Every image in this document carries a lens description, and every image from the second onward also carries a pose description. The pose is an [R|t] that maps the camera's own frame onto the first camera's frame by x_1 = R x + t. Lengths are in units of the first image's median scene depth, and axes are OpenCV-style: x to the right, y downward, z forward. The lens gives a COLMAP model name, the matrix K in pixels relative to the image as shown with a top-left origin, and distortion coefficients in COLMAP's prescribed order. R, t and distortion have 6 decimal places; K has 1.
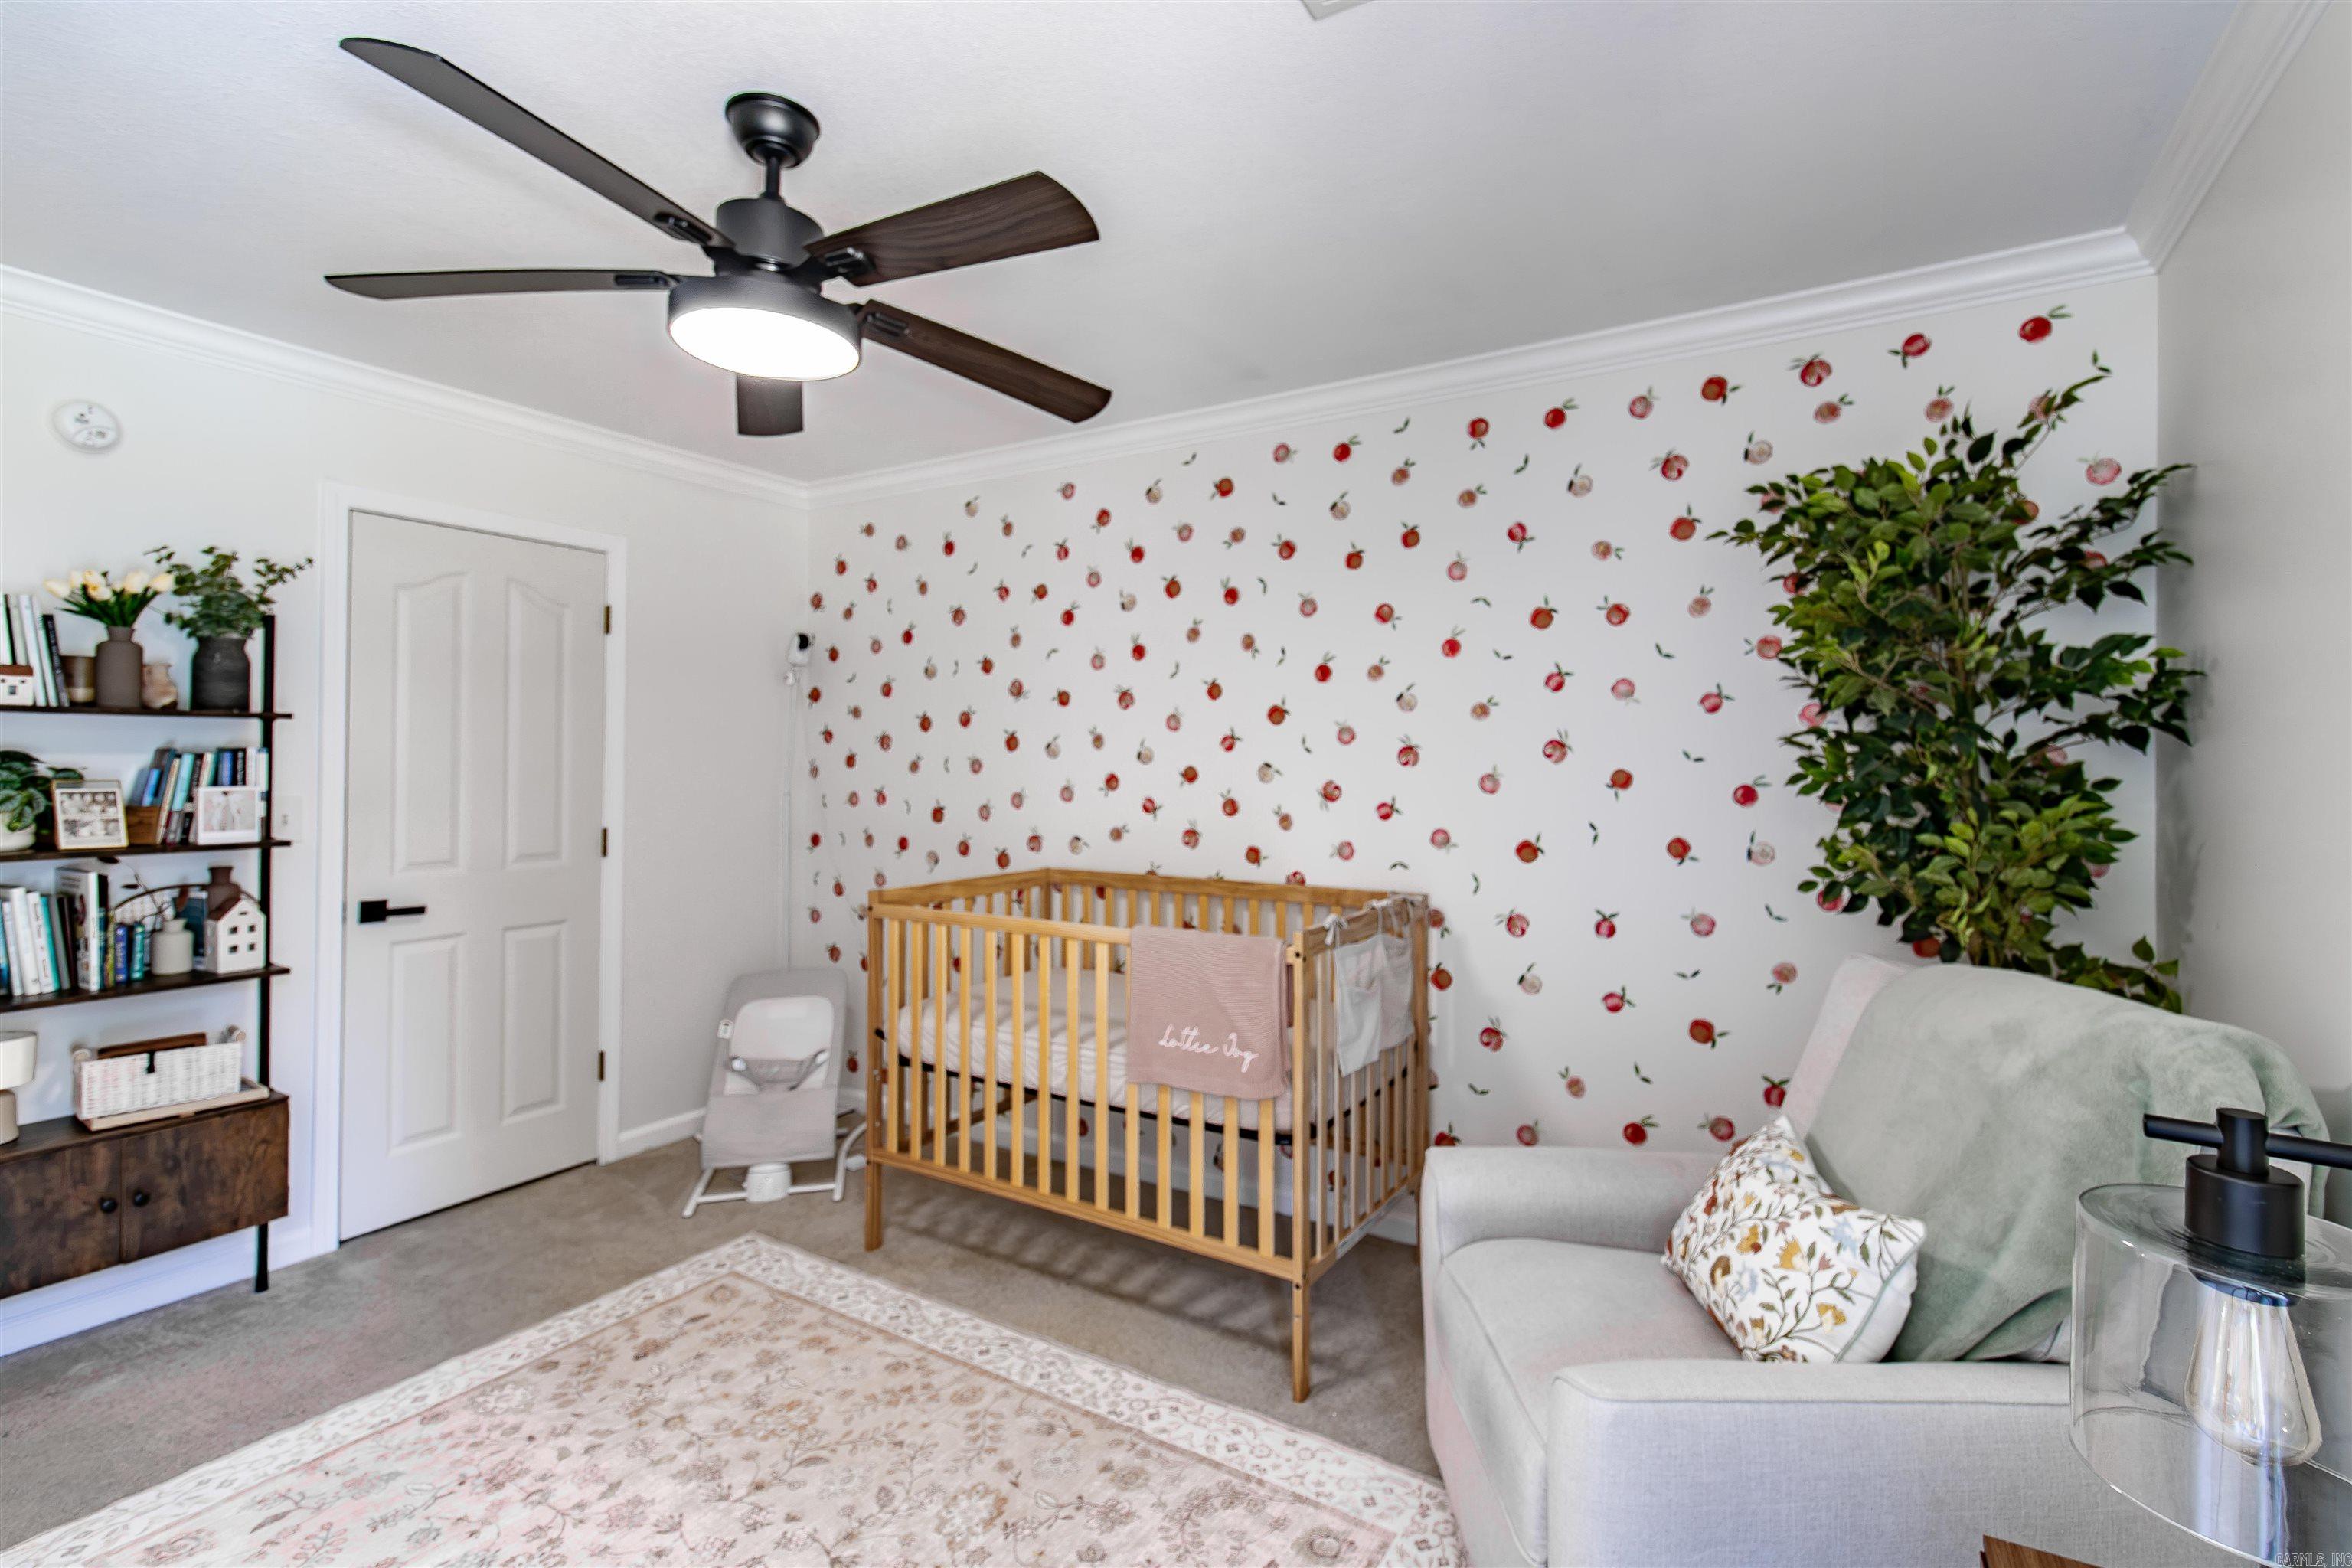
lens RADIAL K [[1069.0, 0, 1183.5], [0, 1069.0, 741.5], [0, 0, 1]] dist [0.014634, 0.000322]
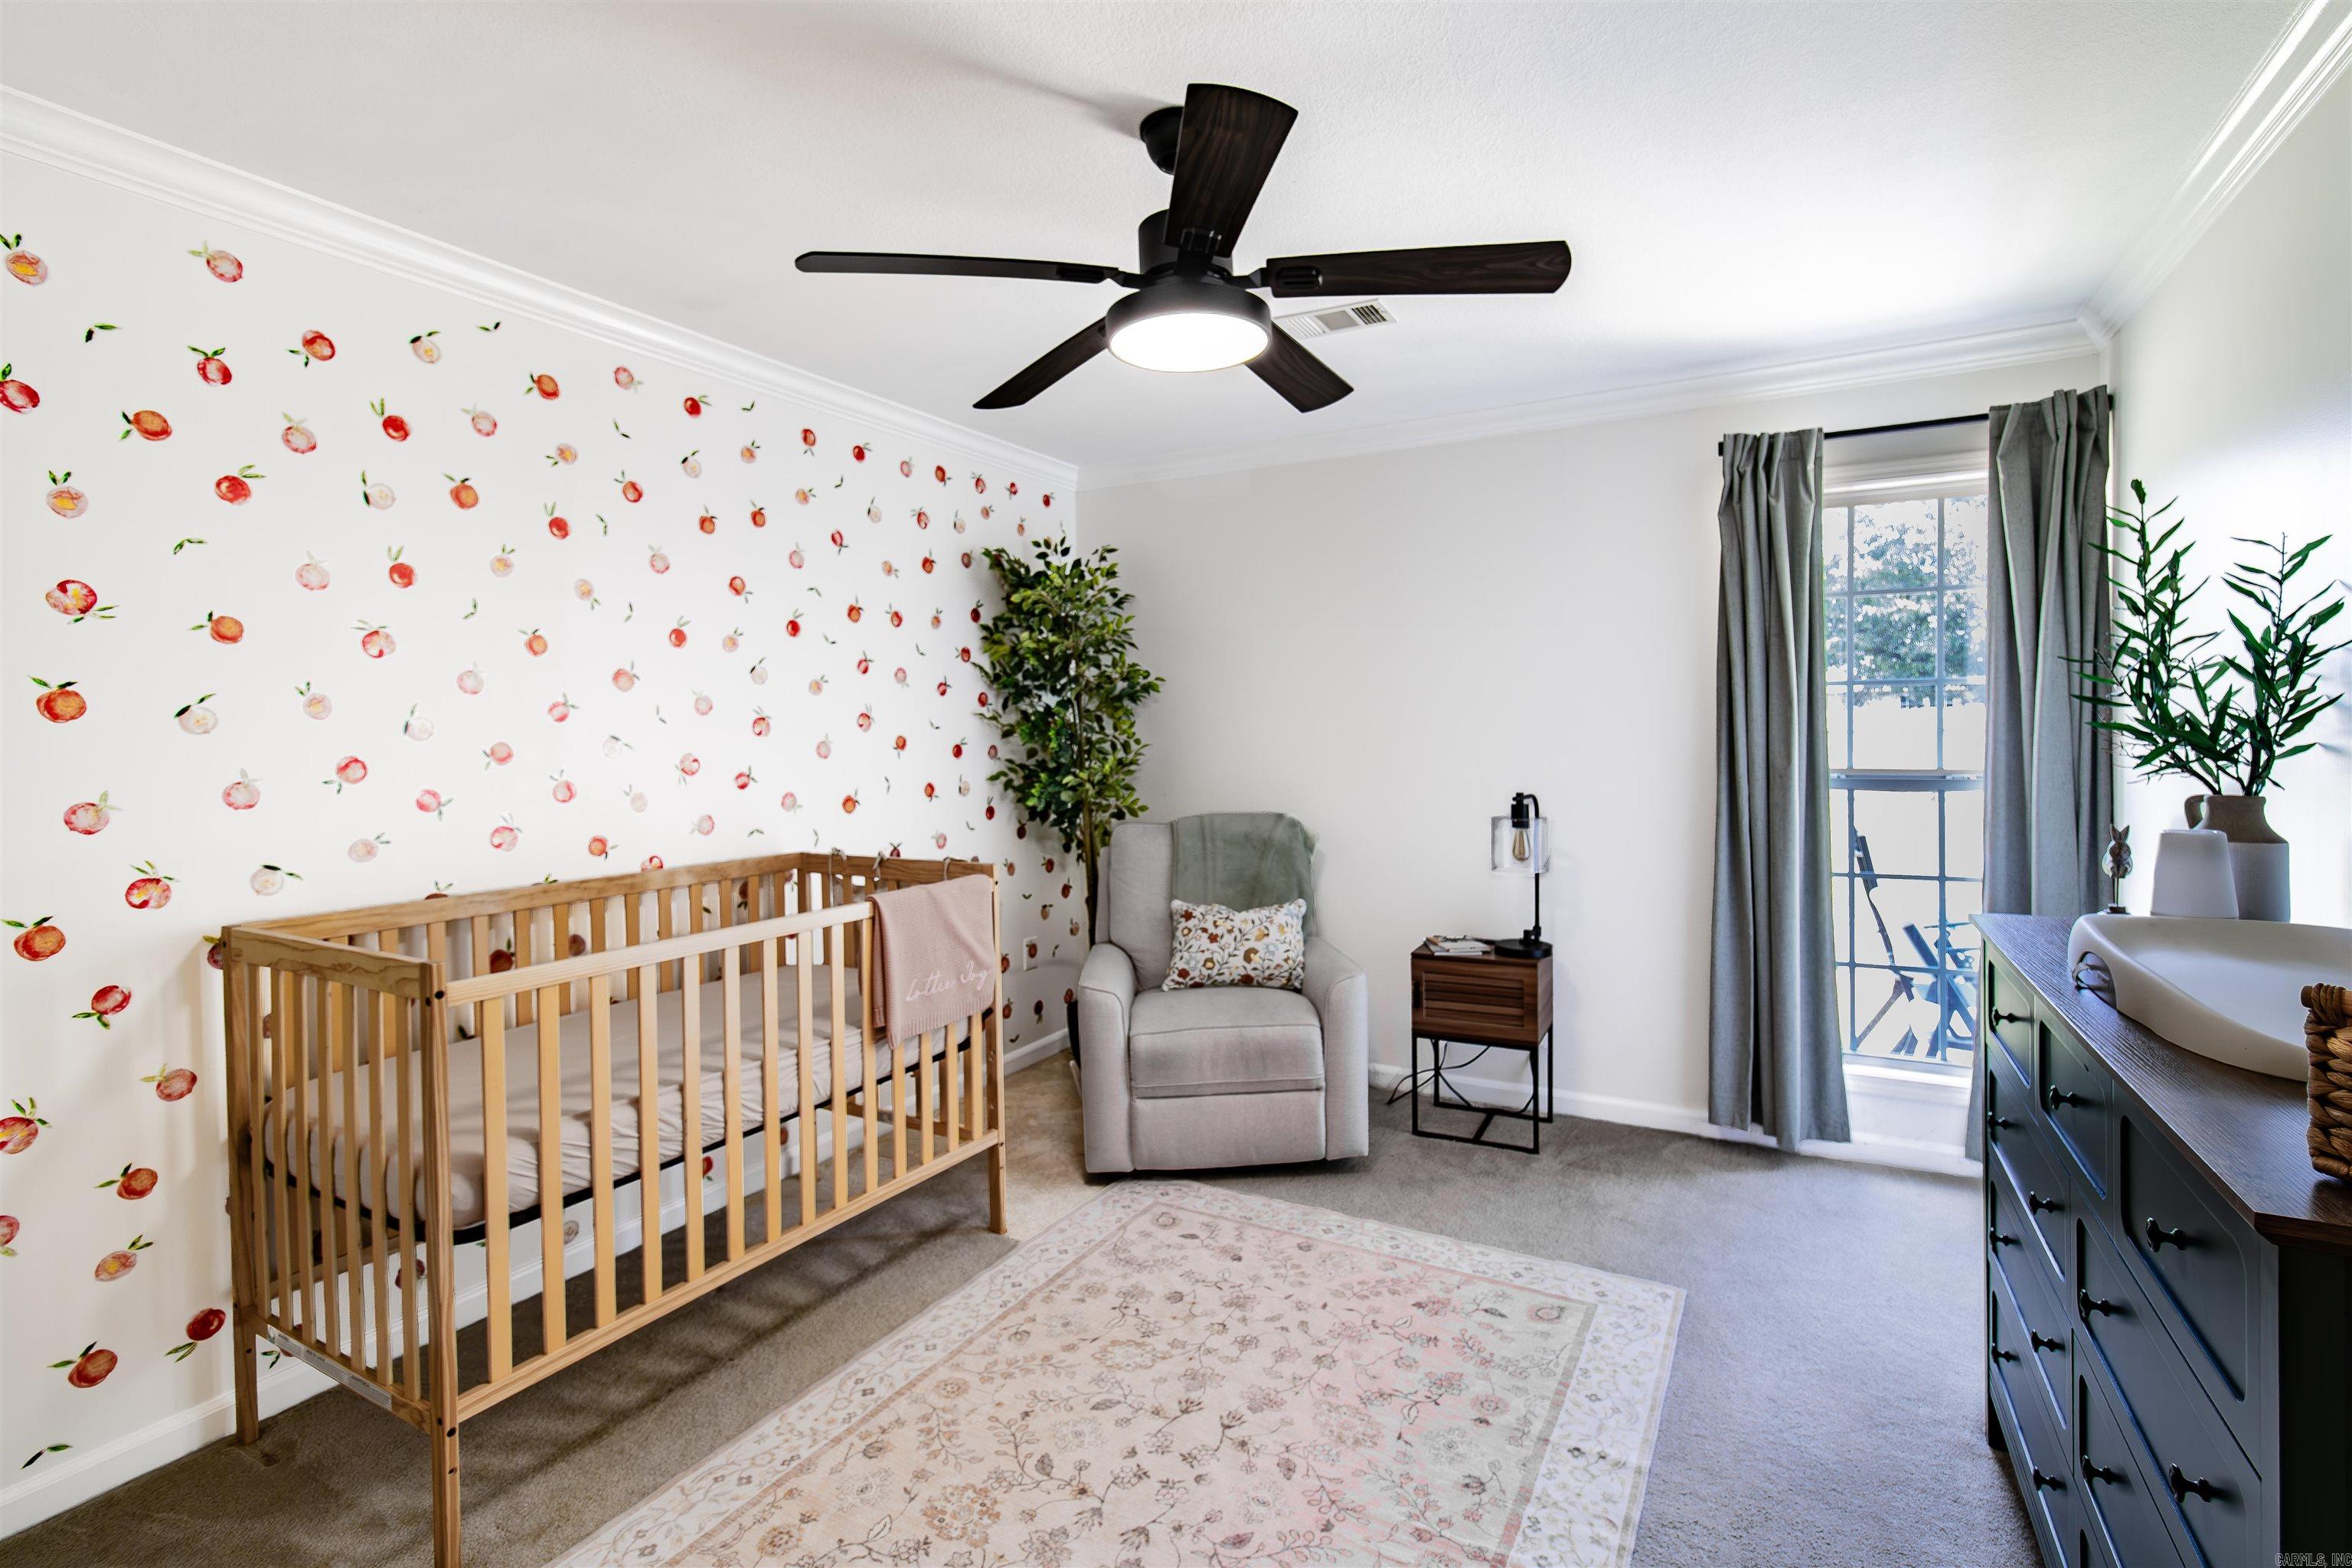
lens RADIAL K [[1075.8, 0, 1218.9], [0, 1075.8, 751.6], [0, 0, 1]] dist [0.004172, 0.000005]
pose [[-0.048969, -0.020777, 0.998584, -0.954625], [0.003890, 0.999772, 0.020992, 0.019523], [-0.998793, 0.004912, -0.048877, 0.666075]]
